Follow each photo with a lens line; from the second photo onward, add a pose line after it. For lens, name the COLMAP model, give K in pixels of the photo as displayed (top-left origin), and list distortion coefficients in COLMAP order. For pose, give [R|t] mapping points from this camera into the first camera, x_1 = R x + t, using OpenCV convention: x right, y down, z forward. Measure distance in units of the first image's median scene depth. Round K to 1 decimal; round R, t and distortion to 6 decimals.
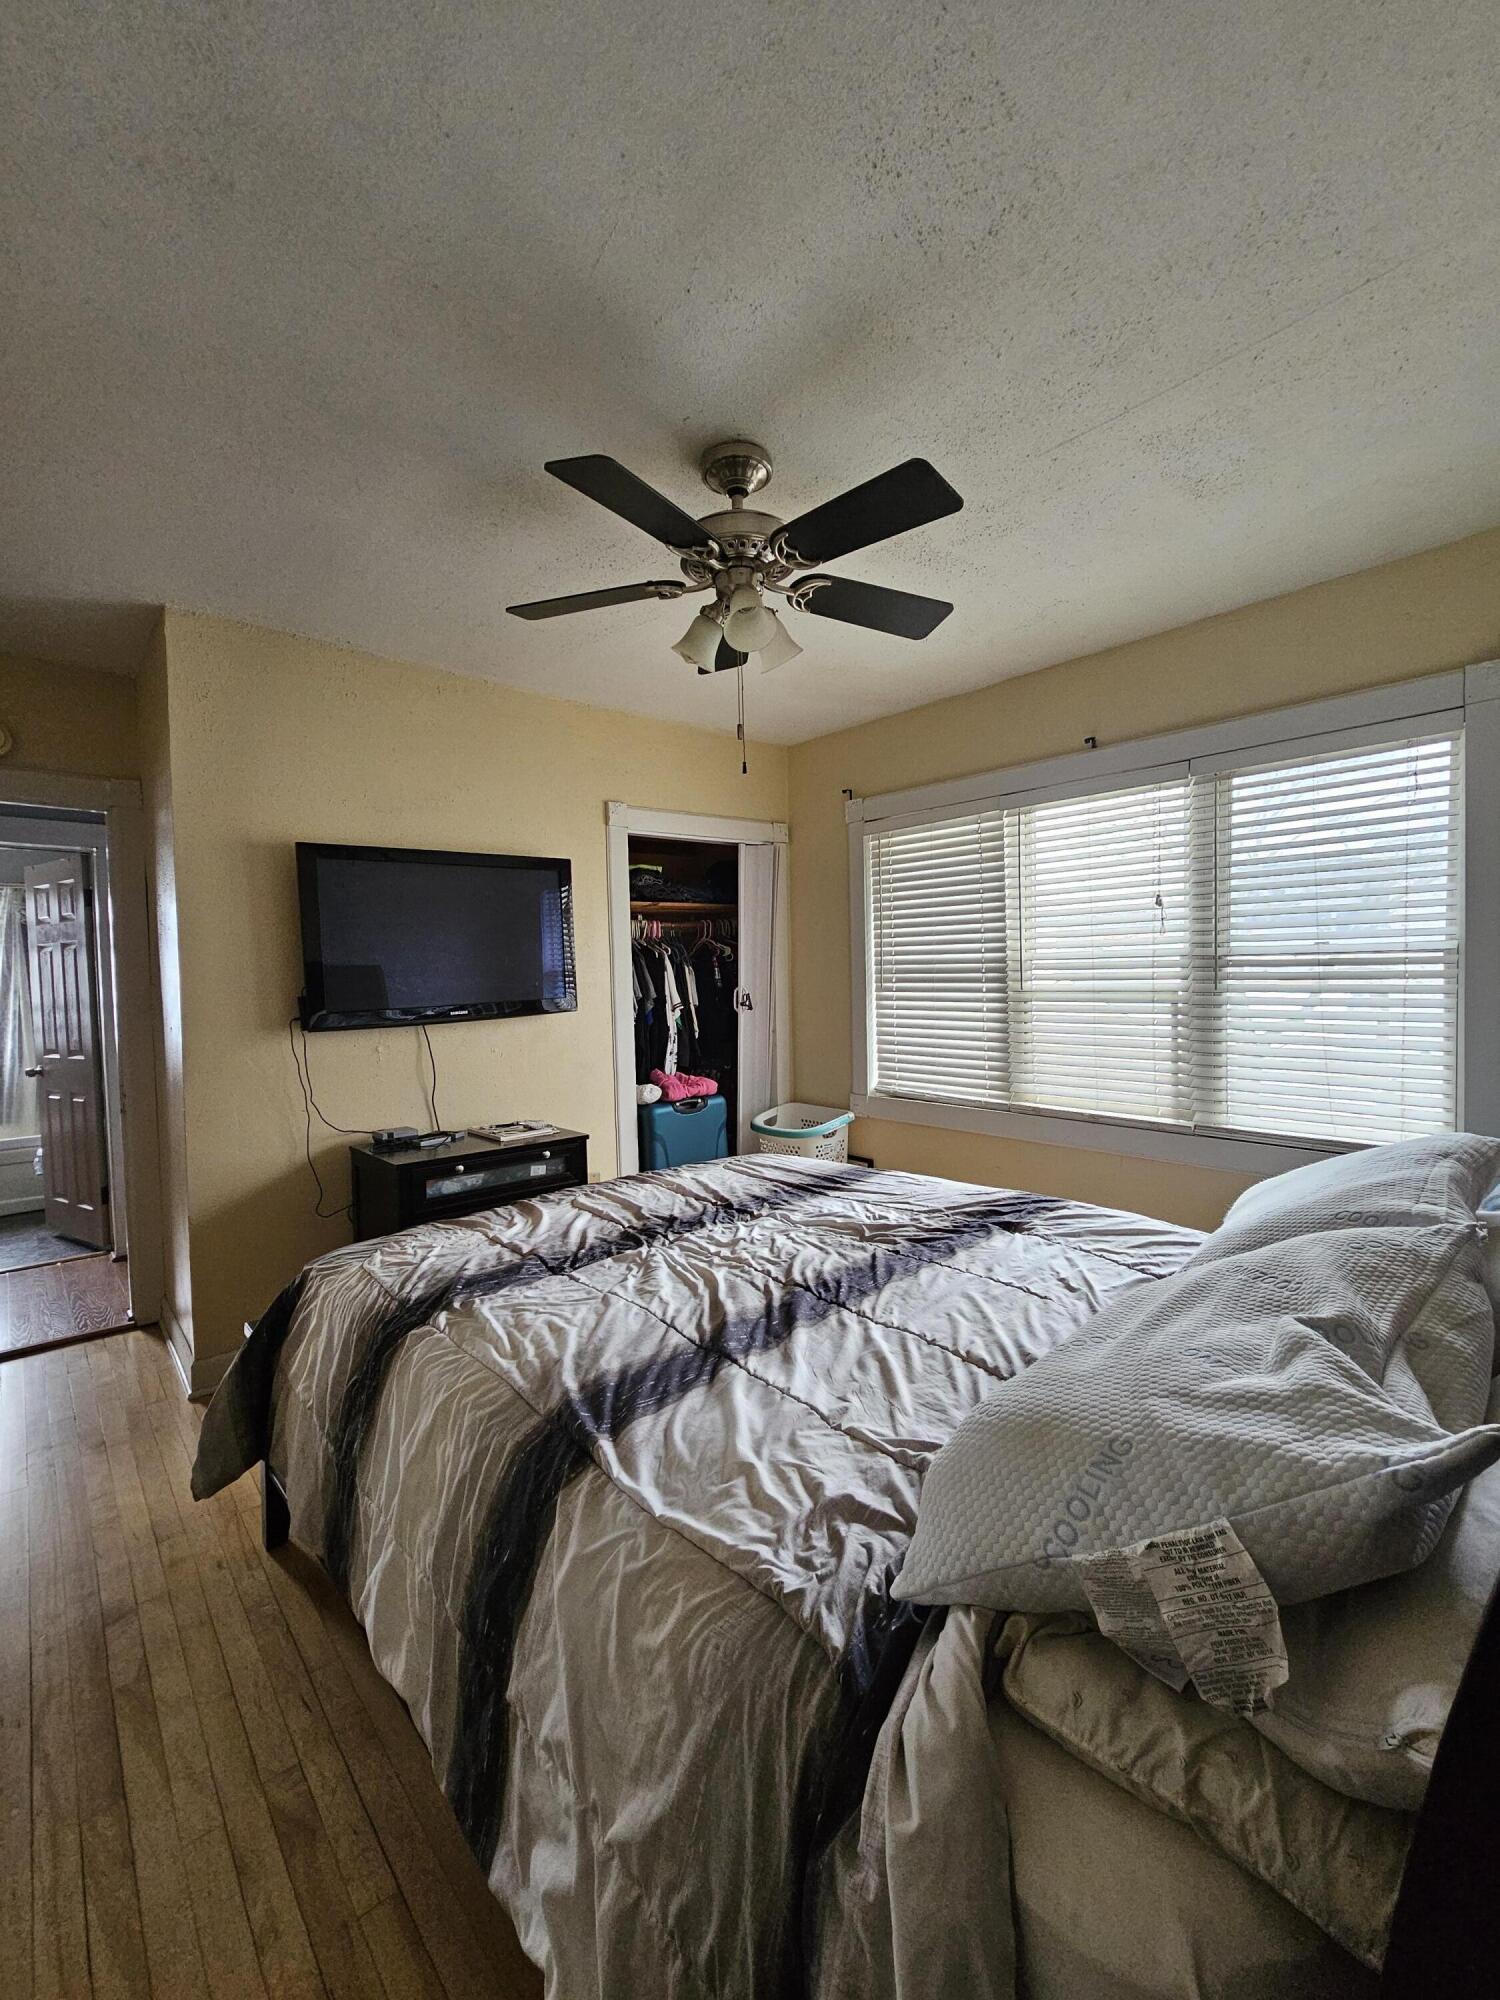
lens RADIAL K [[812.0, 0, 744.9], [0, 812.0, 1008.7], [0, 0, 1]] dist [-0.001385, -0.000163]
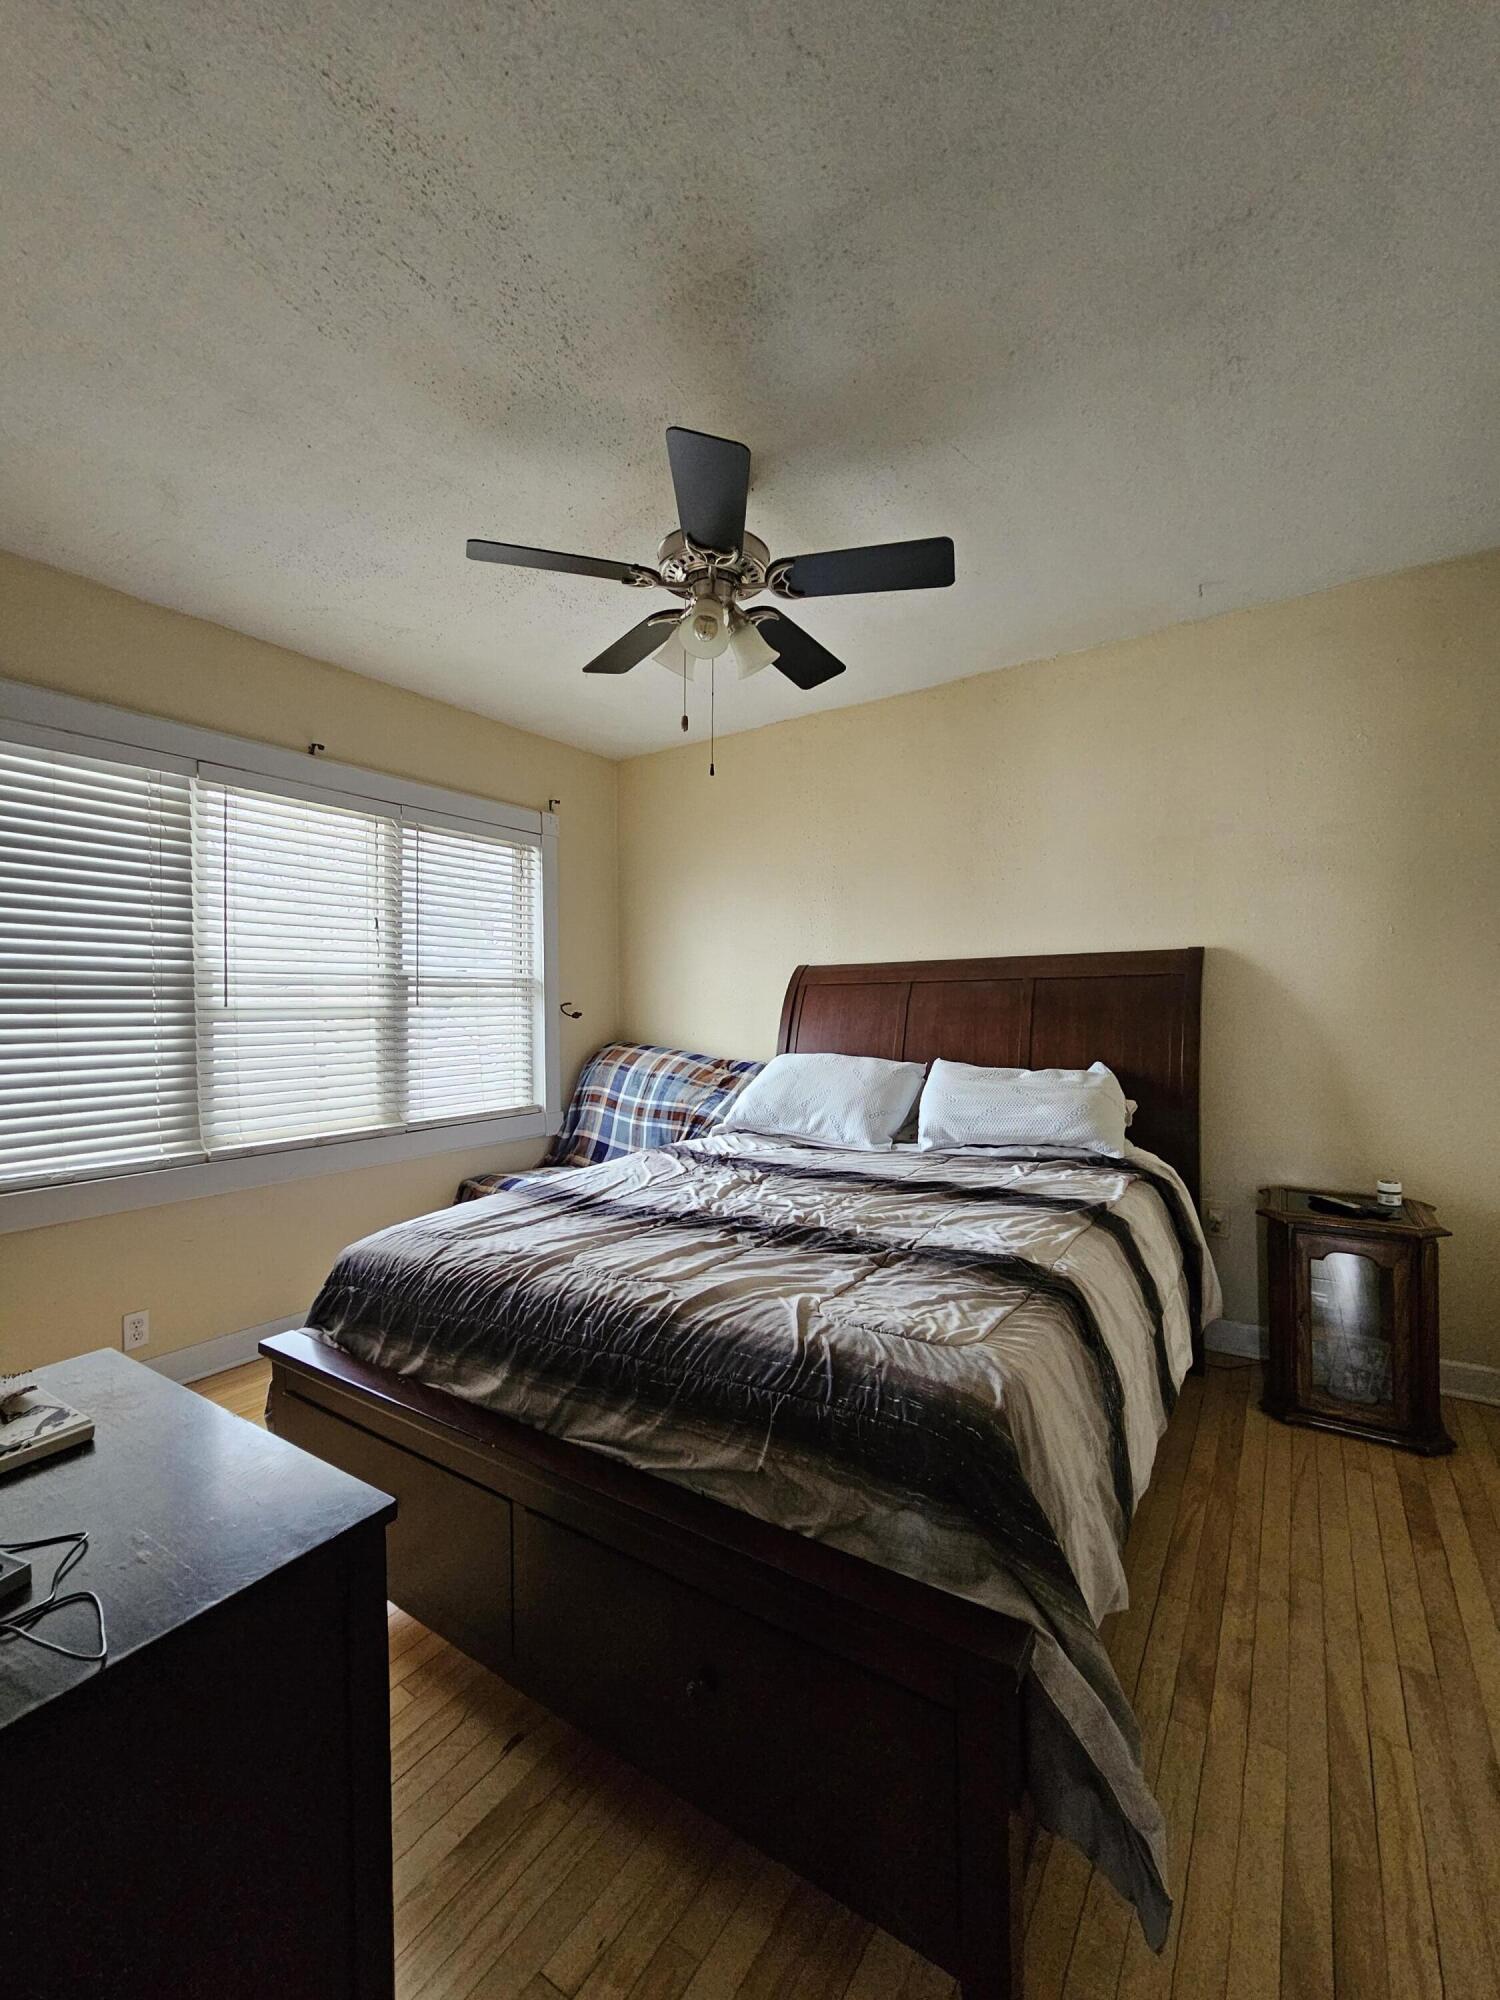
lens RADIAL K [[812.0, 0, 744.9], [0, 812.0, 1008.7], [0, 0, 1]] dist [-0.001385, -0.000163]
pose [[-0.230761, 0.013568, 0.972916, -0.667882], [0.052206, 0.998635, -0.001544, 0.007215], [-0.971609, 0.050436, -0.231154, 0.799050]]
